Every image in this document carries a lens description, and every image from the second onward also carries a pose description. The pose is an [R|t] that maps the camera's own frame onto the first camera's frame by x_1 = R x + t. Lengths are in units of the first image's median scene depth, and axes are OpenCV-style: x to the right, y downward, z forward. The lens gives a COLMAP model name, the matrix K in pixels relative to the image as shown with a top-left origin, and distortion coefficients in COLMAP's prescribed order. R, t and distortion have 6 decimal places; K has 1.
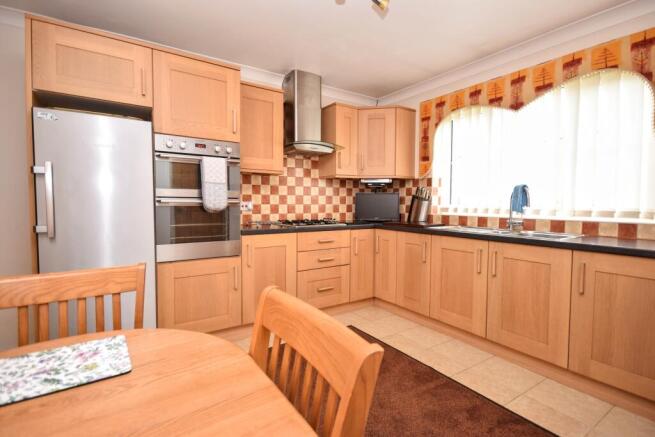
lens RADIAL K [[313.7, 0, 324.1], [0, 313.7, 218.2], [0, 0, 1]] dist [-0.001124, -0.001136]
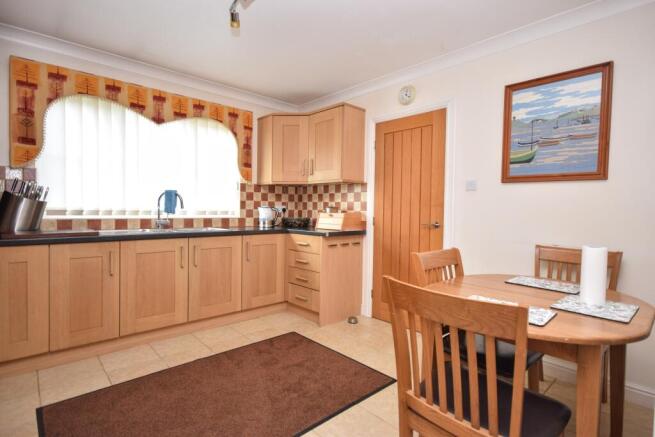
lens RADIAL K [[332.4, 0, 325.3], [0, 332.4, 216.5], [0, 0, 1]] dist [-0.006553, -0.000544]
pose [[-0.169342, -0.037102, 0.984859, -0.696664], [0.027887, 0.998711, 0.042419, -0.042350], [-0.985163, 0.034648, -0.168089, 0.621432]]
